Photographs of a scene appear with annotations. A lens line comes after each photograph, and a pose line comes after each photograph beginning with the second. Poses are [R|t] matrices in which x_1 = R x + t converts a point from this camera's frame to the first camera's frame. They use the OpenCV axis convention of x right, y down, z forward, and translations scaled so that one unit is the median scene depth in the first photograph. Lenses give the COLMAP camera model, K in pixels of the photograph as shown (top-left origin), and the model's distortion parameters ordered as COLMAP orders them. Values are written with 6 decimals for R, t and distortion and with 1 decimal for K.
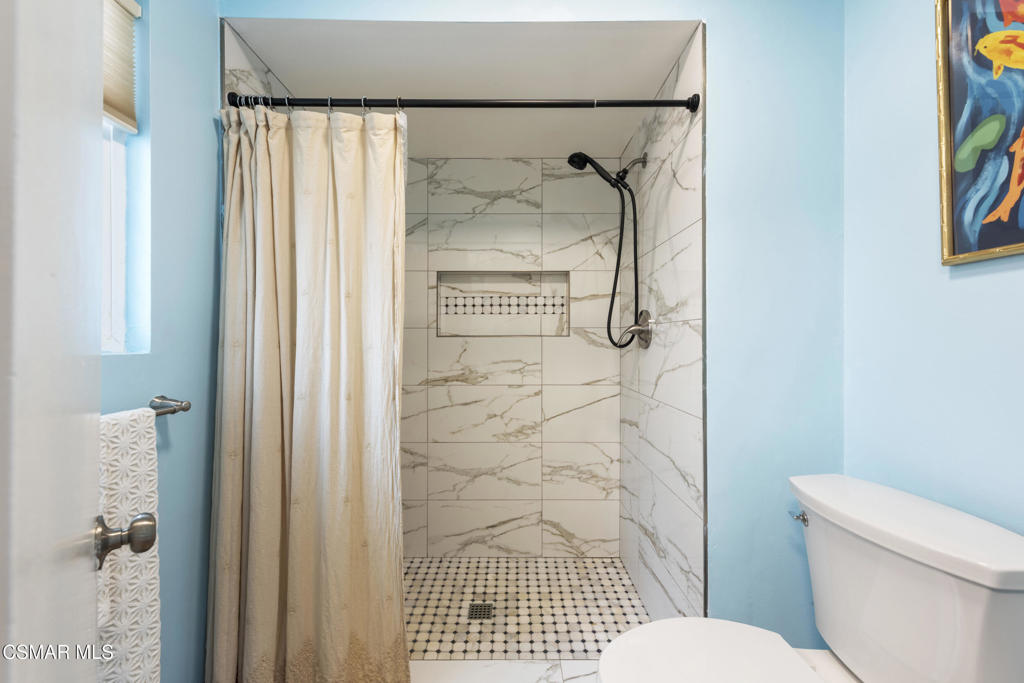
lens RADIAL K [[400.8, 0, 512.5], [0, 400.8, 344.7], [0, 0, 1]] dist [0.024339, -0.008325]
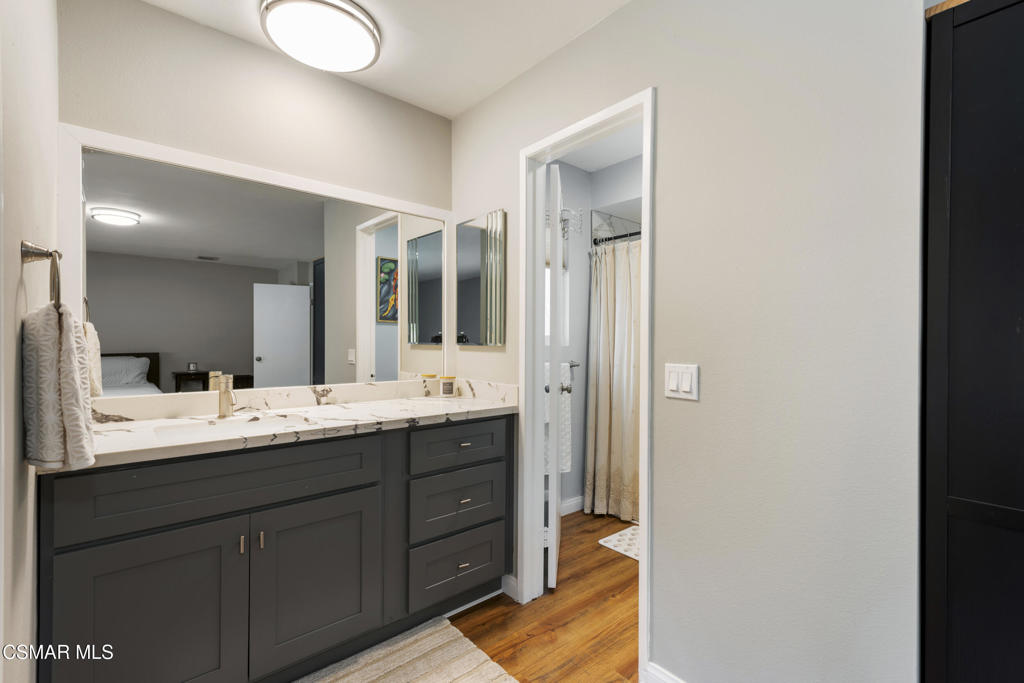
lens RADIAL K [[400.8, 0, 512.5], [0, 400.8, 344.7], [0, 0, 1]] dist [0.024339, -0.008325]
pose [[0.660085, 0.006852, -0.751160, 0.839086], [-0.004006, 0.999976, 0.005601, -0.002065], [0.751181, -0.000688, 0.660096, -1.005158]]
